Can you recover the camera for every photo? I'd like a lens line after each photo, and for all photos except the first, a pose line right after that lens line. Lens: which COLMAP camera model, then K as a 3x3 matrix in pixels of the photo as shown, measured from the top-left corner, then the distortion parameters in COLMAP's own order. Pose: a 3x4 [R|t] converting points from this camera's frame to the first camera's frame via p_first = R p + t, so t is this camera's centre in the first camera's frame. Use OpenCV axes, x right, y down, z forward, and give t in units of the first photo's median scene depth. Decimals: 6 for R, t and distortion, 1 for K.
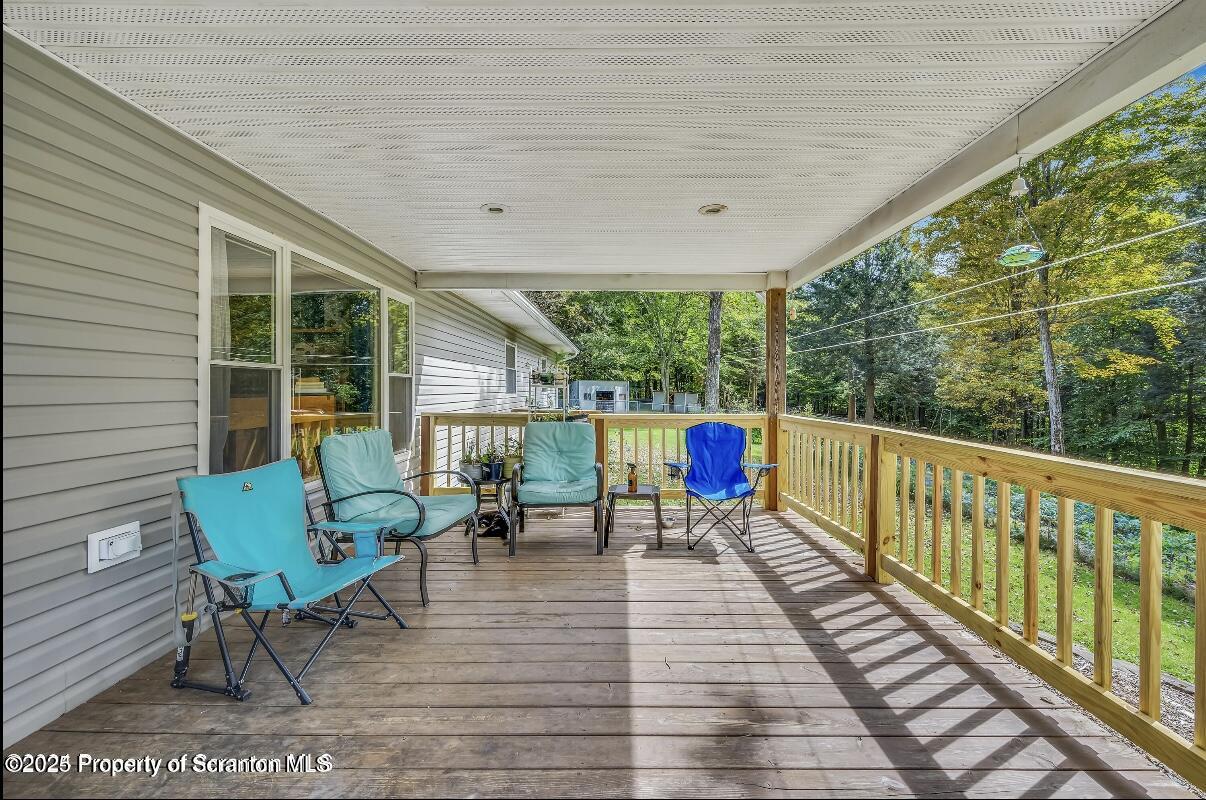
lens RADIAL K [[491.9, 0, 606.6], [0, 491.9, 382.3], [0, 0, 1]] dist [-0.001376, -0.000181]
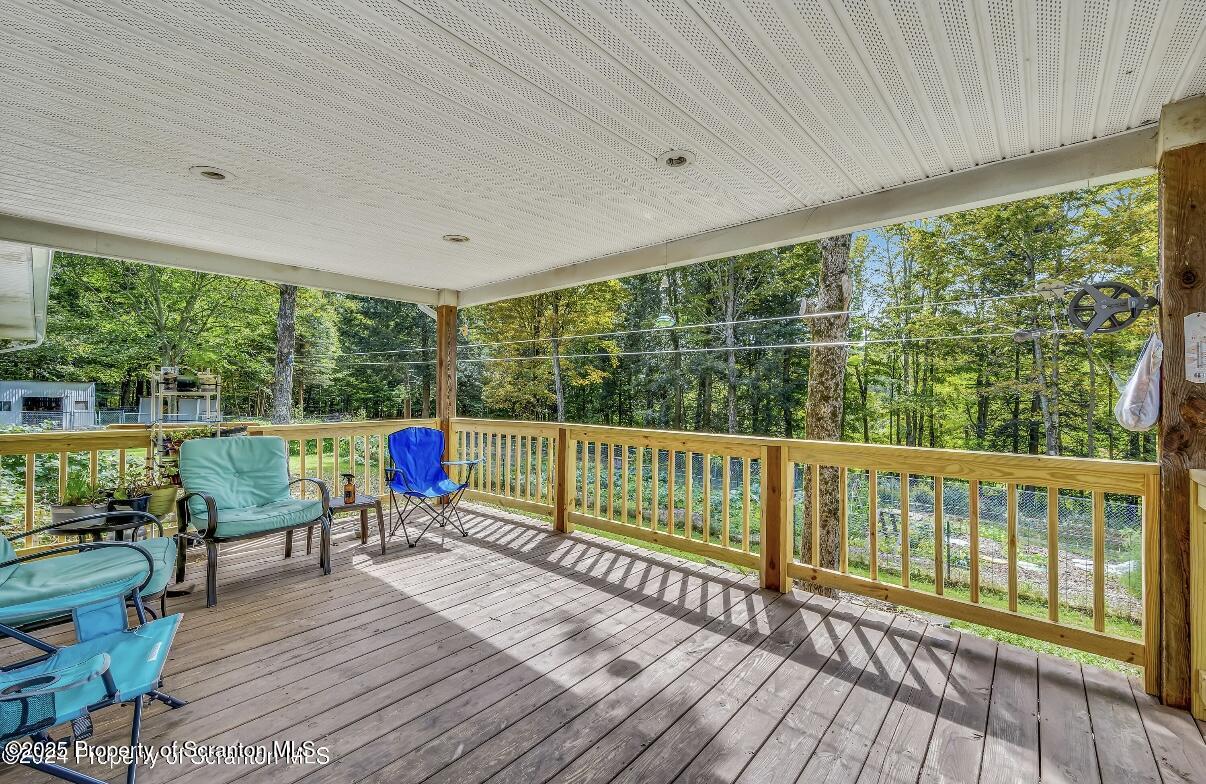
lens RADIAL K [[494.5, 0, 603.0], [0, 494.5, 392.0], [0, 0, 1]] dist [-0.000090, -0.000095]
pose [[0.659977, -0.000038, 0.751286, -0.396244], [-0.008231, 0.999940, 0.007281, -0.007432], [-0.751241, -0.010989, 0.659936, -0.012567]]
